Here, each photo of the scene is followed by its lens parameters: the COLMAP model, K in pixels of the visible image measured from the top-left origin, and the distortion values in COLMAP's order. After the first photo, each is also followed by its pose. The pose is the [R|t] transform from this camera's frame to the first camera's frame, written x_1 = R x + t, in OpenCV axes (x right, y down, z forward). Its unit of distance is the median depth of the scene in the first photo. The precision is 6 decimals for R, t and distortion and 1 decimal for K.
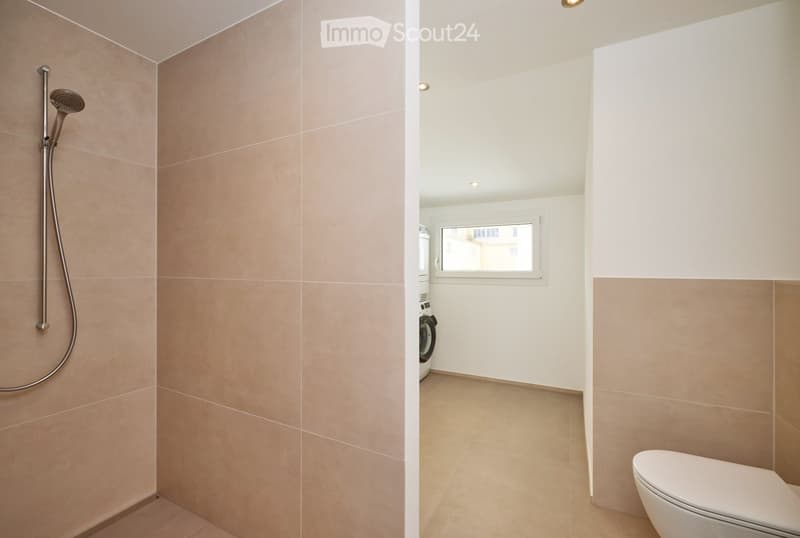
lens RADIAL K [[340.4, 0, 399.5], [0, 340.4, 266.9], [0, 0, 1]] dist [0.000201, 0.000089]
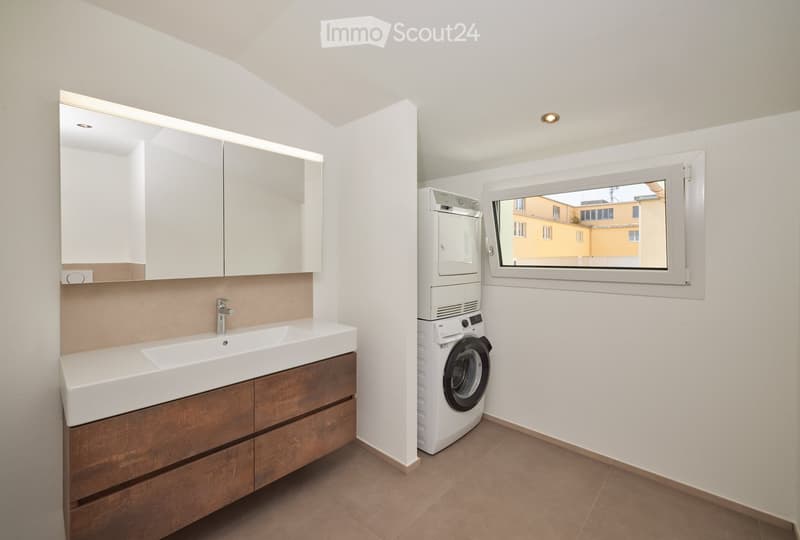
lens RADIAL K [[340.4, 0, 396.7], [0, 340.4, 252.0], [0, 0, 1]] dist [0.000201, 0.000089]
pose [[0.959682, 0.000968, -0.281085, 0.103341], [-0.001733, 0.999995, -0.002475, -0.012193], [0.281081, 0.002863, 0.959680, 0.292335]]
